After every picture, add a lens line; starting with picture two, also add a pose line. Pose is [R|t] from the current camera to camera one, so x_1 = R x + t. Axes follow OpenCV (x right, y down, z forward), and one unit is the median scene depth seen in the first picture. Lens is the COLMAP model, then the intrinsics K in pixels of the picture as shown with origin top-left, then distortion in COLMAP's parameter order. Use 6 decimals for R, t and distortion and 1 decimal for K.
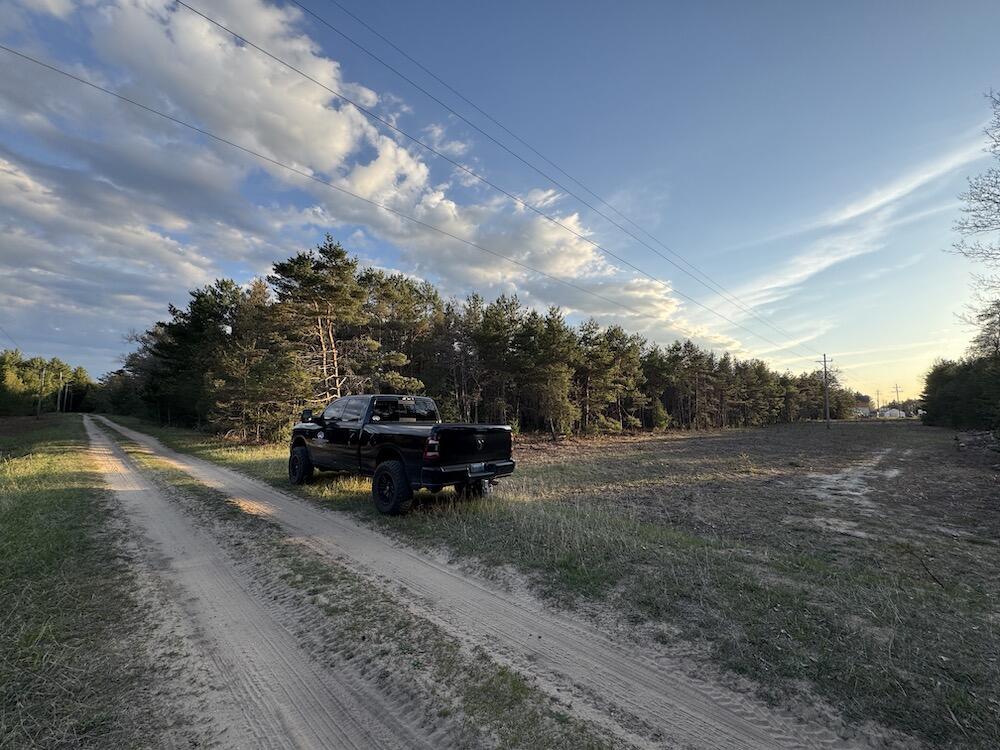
lens RADIAL K [[400.0, 0, 500.0], [0, 400.0, 375.0], [0, 0, 1]] dist [0.000871, -0.000421]
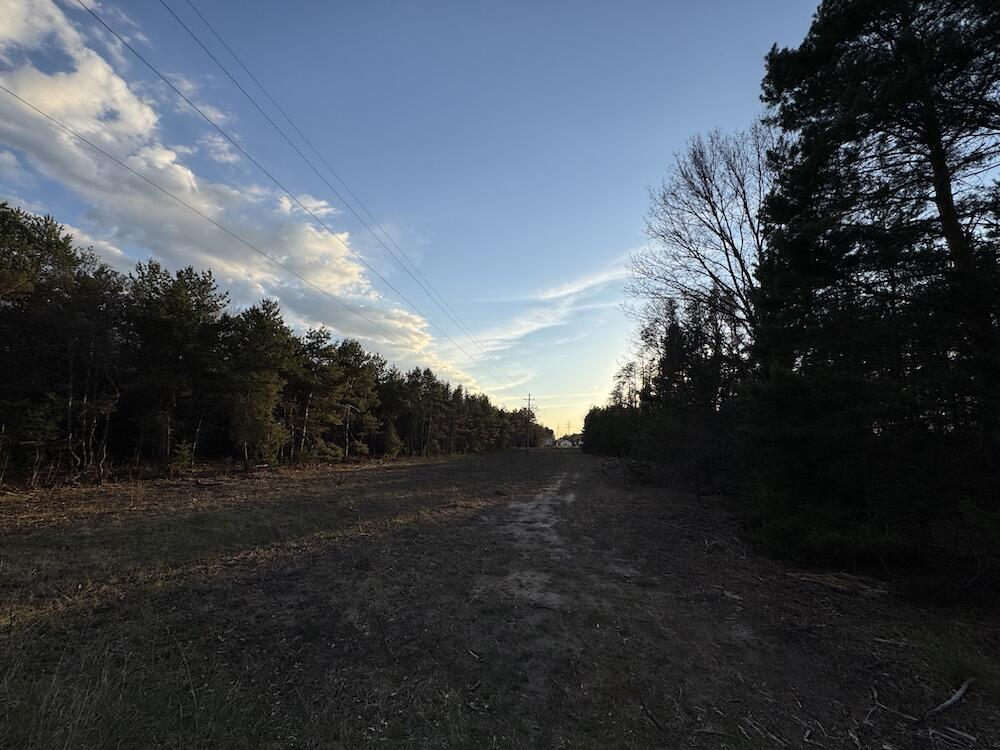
lens RADIAL K [[400.0, 0, 500.0], [0, 400.0, 375.0], [0, 0, 1]] dist [0.000871, -0.000421]
pose [[0.816066, 0.115111, 0.566380, 0.062598], [-0.079694, 0.993016, -0.086994, 0.007764], [-0.572438, 0.025856, 0.819540, 0.078689]]
